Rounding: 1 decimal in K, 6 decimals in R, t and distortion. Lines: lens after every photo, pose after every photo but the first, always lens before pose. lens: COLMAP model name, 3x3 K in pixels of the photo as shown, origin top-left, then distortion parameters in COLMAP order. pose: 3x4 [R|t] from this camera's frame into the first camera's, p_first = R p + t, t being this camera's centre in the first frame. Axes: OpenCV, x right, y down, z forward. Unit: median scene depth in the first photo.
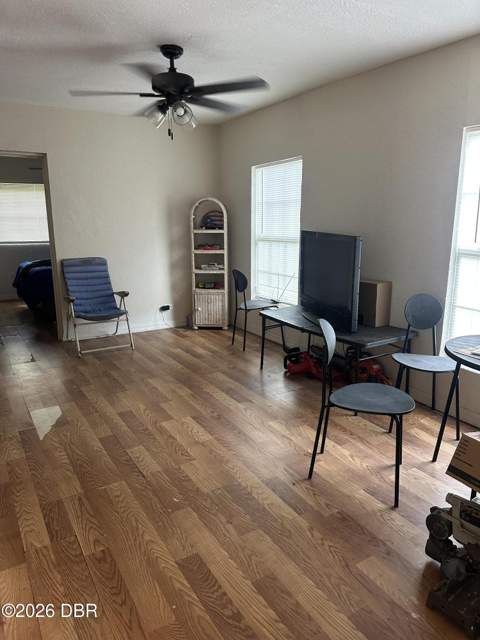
lens RADIAL K [[452.2, 0, 240.0], [0, 452.2, 320.0], [0, 0, 1]] dist [0.006354, -0.000088]
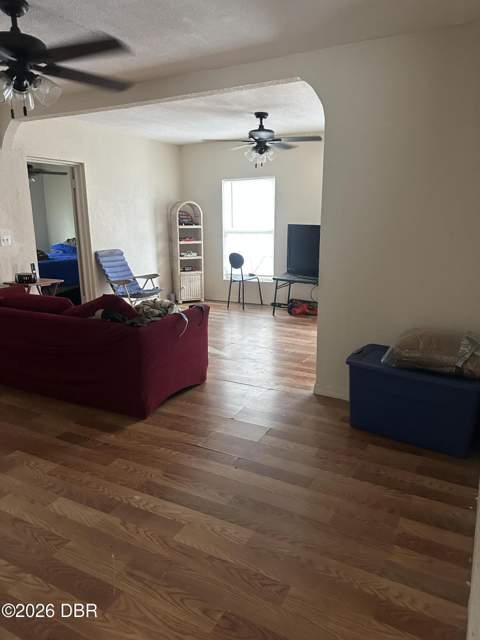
lens RADIAL K [[452.2, 0, 240.0], [0, 452.2, 320.0], [0, 0, 1]] dist [0.006354, -0.000088]
pose [[0.861260, -0.112115, 0.495642, -0.625325], [0.110691, 0.993328, 0.032349, 0.046582], [-0.495962, 0.027003, 0.867924, -0.207583]]
